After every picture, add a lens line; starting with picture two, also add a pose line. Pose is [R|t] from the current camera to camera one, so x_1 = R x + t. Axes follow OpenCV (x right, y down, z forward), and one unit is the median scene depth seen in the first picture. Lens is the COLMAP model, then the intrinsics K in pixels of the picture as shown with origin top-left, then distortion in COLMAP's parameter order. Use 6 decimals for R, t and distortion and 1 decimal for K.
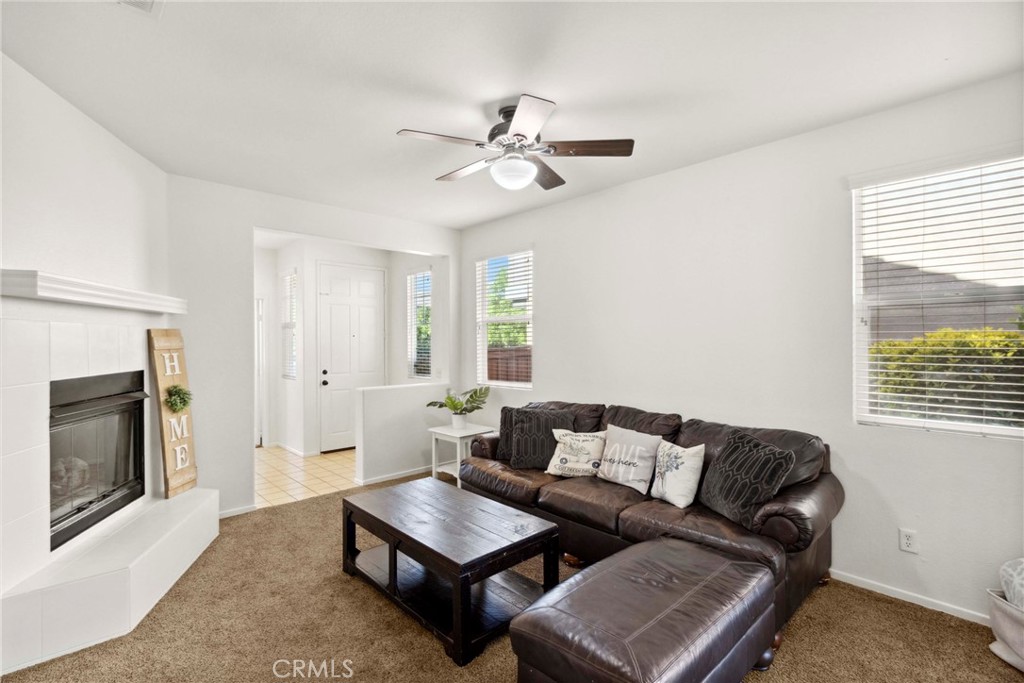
lens RADIAL K [[478.3, 0, 507.3], [0, 478.3, 340.5], [0, 0, 1]] dist [0.000689, -0.000016]
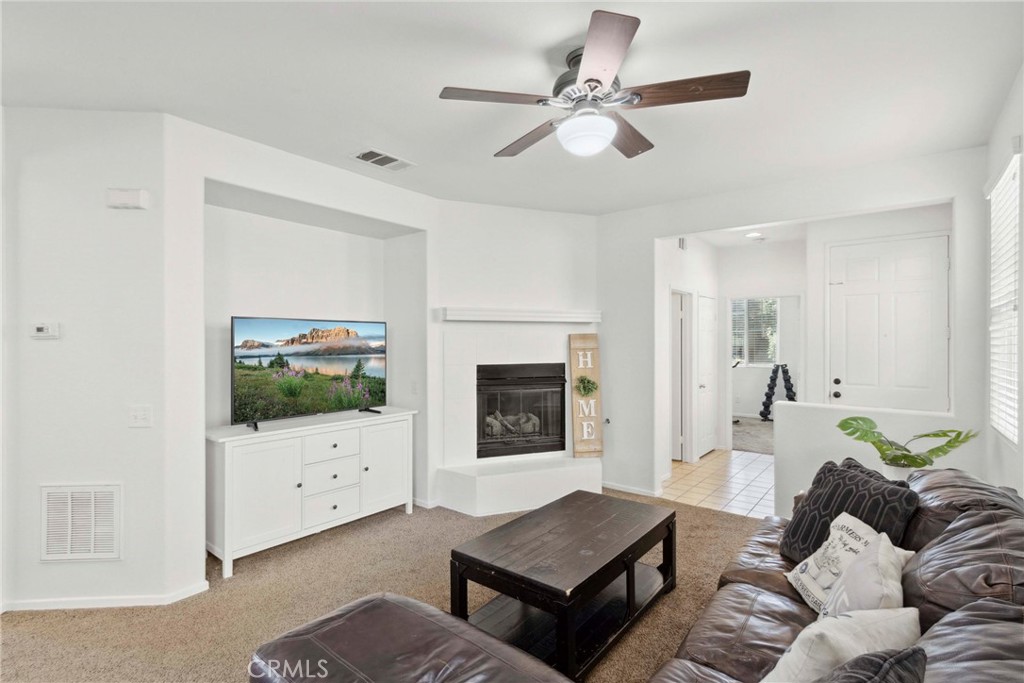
lens RADIAL K [[478.3, 0, 507.3], [0, 478.3, 340.5], [0, 0, 1]] dist [0.000689, -0.000016]
pose [[0.145296, 0.000808, -0.989388, 0.608599], [0.000131, 1.000000, 0.000836, -0.006564], [0.989388, -0.000251, 0.145296, 0.600946]]
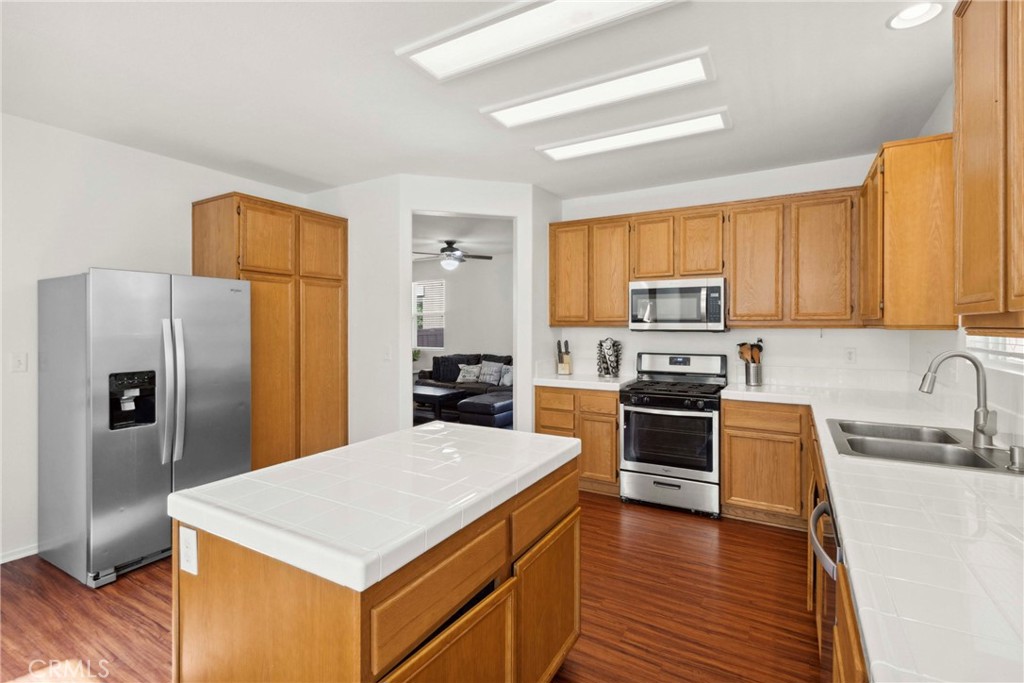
lens RADIAL K [[480.1, 0, 513.5], [0, 480.1, 325.4], [0, 0, 1]] dist [0.001119, 0.000117]
pose [[0.956723, 0.002480, 0.290990, -0.334635], [-0.002366, 0.999997, -0.000744, 0.000026], [-0.290991, 0.000023, 0.956726, -1.324694]]
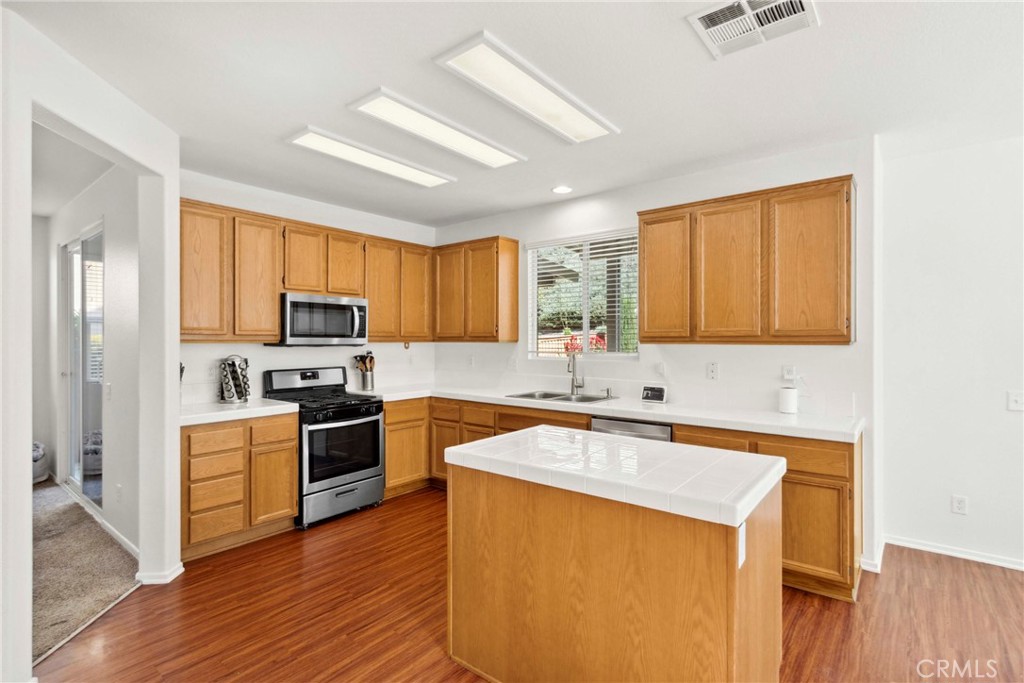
lens RADIAL K [[478.3, 0, 507.3], [0, 478.3, 340.5], [0, 0, 1]] dist [0.000689, -0.000016]
pose [[-0.144535, 0.001702, 0.989498, -0.863610], [0.000626, 0.999998, -0.001629, 0.001187], [-0.989499, 0.000384, -0.144536, -0.602241]]
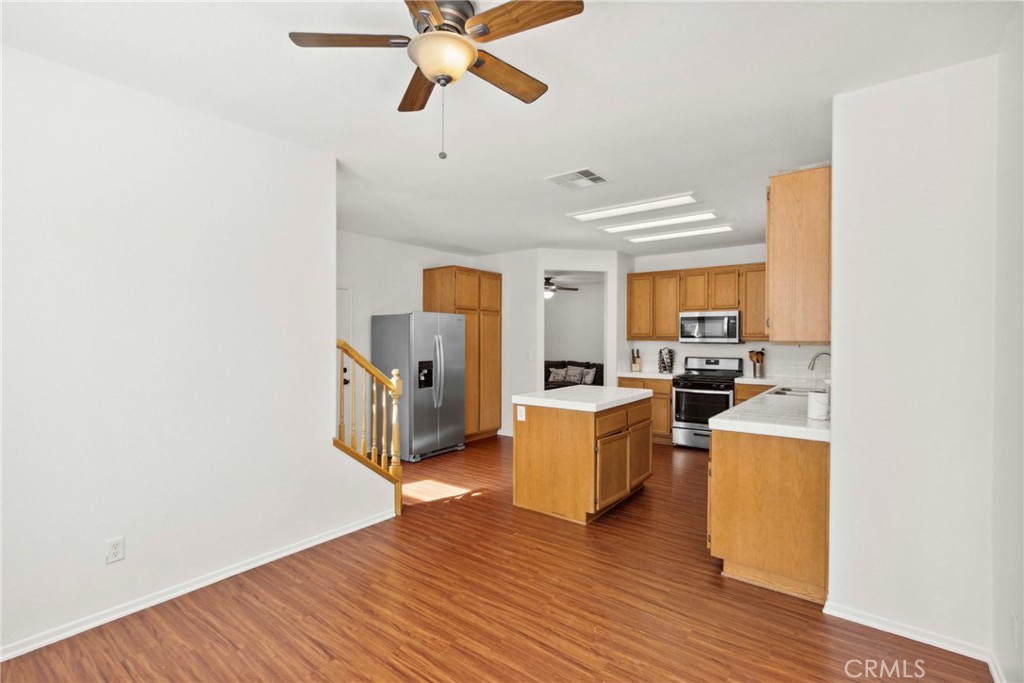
lens RADIAL K [[478.3, 0, 507.3], [0, 478.3, 340.5], [0, 0, 1]] dist [0.000689, -0.000016]
pose [[0.985698, 0.005893, 0.168421, -0.712064], [-0.006582, 0.999972, 0.003534, 0.000346], [-0.168396, -0.004592, 0.985709, -2.036321]]
